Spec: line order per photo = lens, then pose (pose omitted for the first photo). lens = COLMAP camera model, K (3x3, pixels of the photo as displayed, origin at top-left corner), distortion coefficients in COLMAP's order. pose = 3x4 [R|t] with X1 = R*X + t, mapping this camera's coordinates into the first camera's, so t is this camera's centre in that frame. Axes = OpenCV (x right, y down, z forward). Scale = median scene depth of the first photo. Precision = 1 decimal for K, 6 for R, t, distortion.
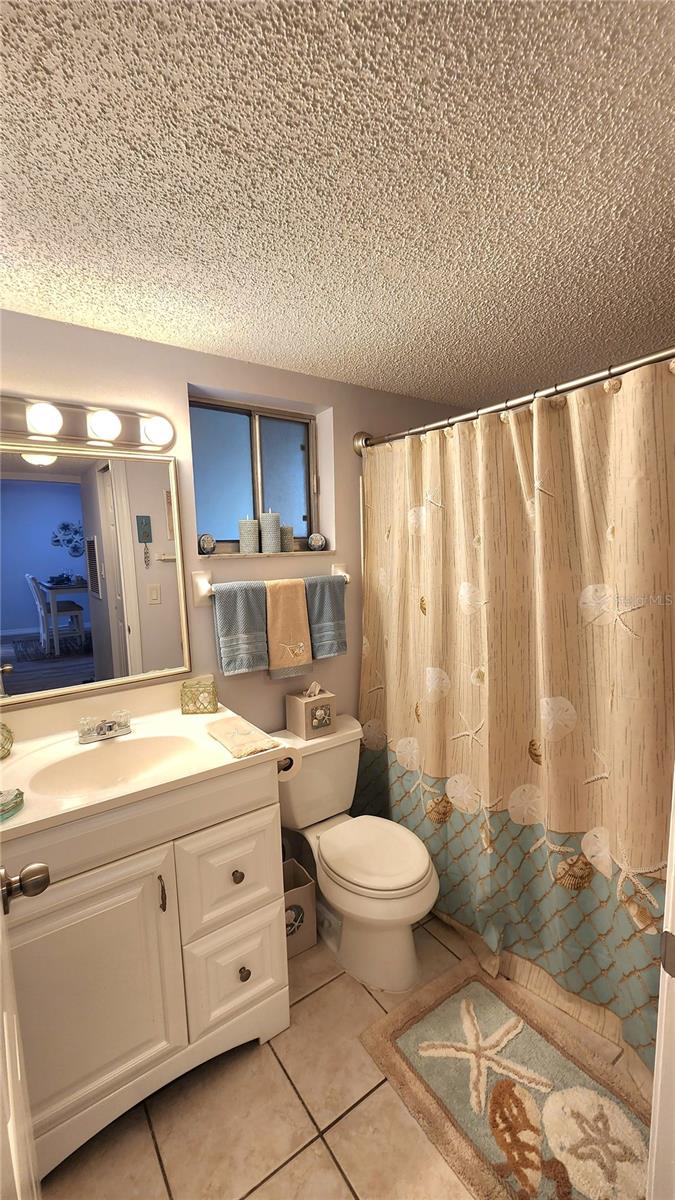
lens RADIAL K [[489.5, 0, 336.4], [0, 489.5, 604.5], [0, 0, 1]] dist [0.002722, -0.003257]
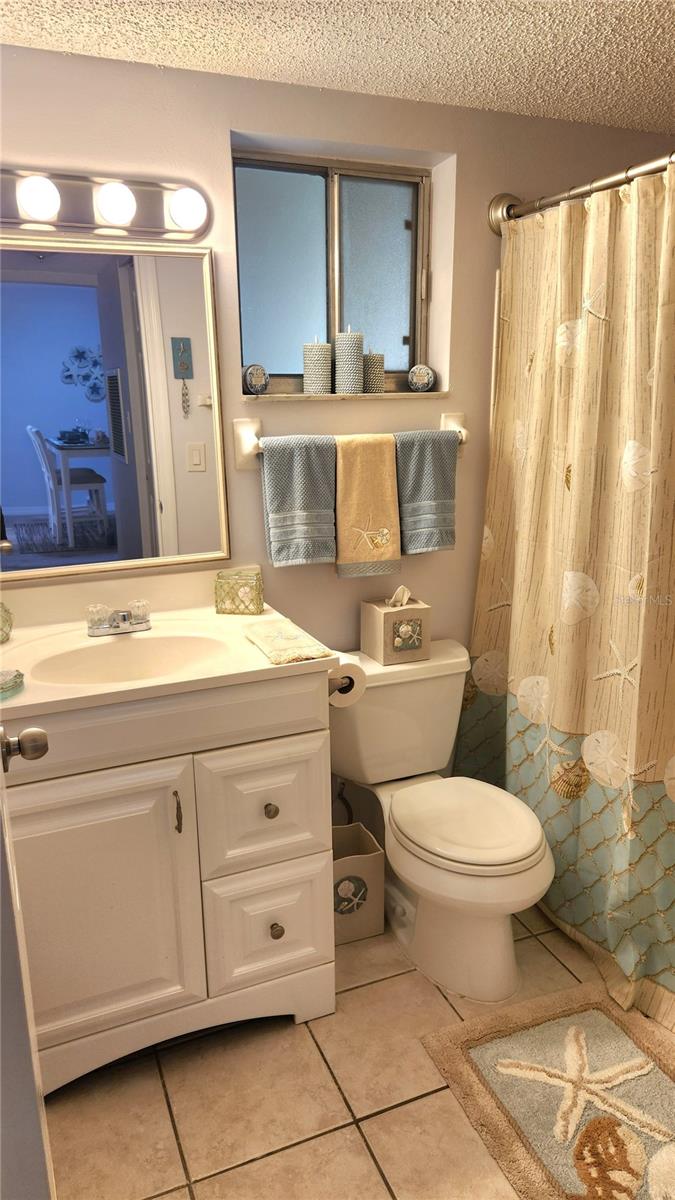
lens RADIAL K [[820.6, 0, 332.9], [0, 820.6, 612.1], [0, 0, 1]] dist [0.075009, -0.069719]
pose [[0.975230, 0.066229, -0.211044, 0.123804], [-0.035760, 0.988778, 0.145047, 0.033283], [0.218282, -0.133908, 0.966655, -0.176387]]
